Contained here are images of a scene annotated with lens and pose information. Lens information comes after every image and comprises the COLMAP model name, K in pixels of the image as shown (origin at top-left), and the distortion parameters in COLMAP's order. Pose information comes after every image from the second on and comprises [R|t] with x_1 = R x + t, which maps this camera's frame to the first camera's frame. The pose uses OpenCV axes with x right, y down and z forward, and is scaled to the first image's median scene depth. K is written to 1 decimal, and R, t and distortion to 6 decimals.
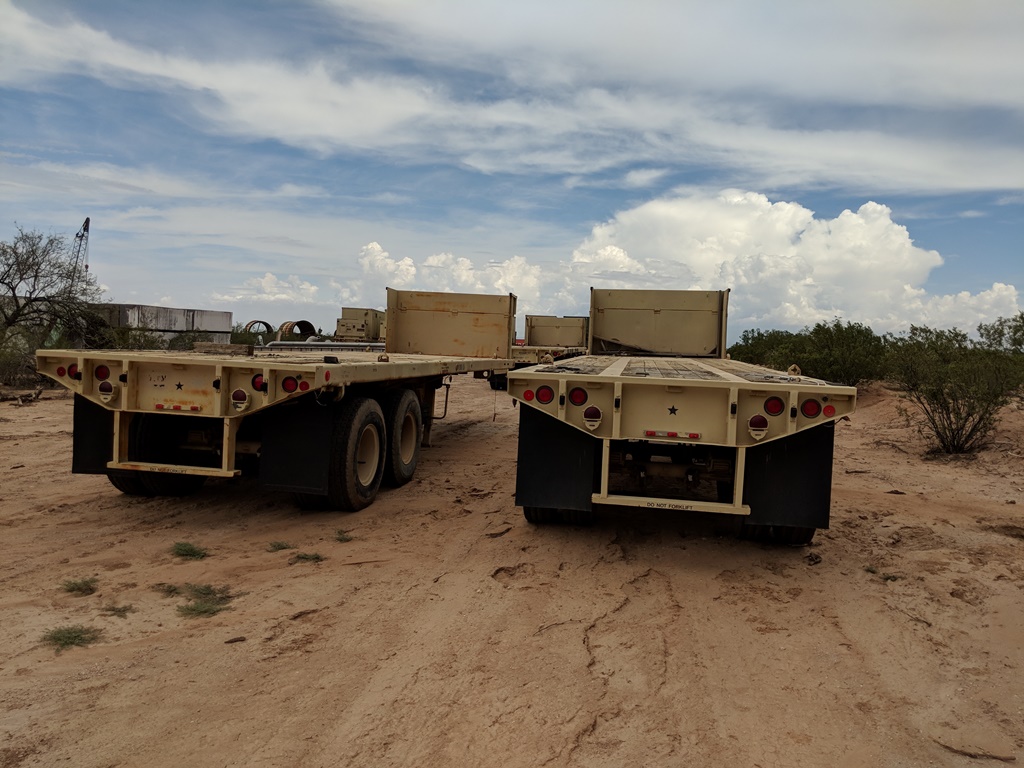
lens RADIAL K [[810.9, 0, 515.0], [0, 810.9, 383.9], [0, 0, 1]] dist [0.069238, -0.157079]
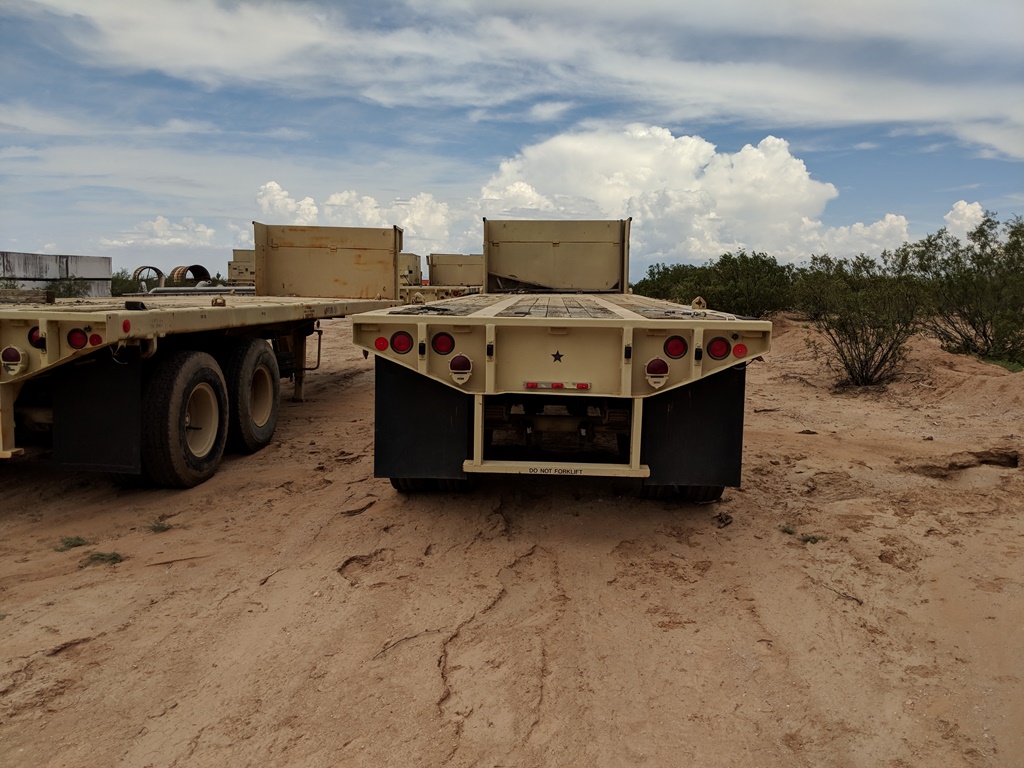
lens RADIAL K [[813.9, 0, 517.1], [0, 813.9, 381.8], [0, 0, 1]] dist [0.051532, -0.112573]
pose [[0.993525, -0.037946, 0.107086, 0.025223], [0.030276, 0.996919, 0.072362, -0.000758], [-0.109502, -0.068652, 0.991613, 0.072466]]
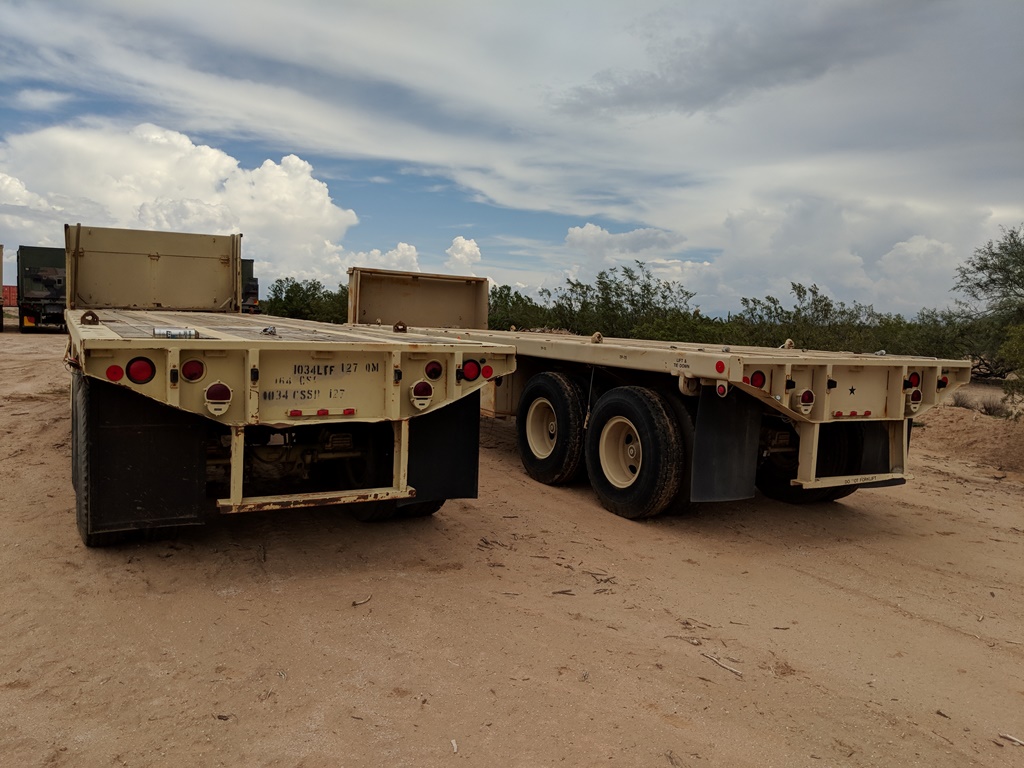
lens RADIAL K [[809.2, 0, 530.5], [0, 809.2, 356.4], [0, 0, 1]] dist [0.050513, -0.097615]
pose [[0.768105, -0.038516, 0.639165, -0.060170], [0.021001, 0.999168, 0.034971, -0.005869], [-0.639980, -0.013438, 0.768274, 0.098996]]
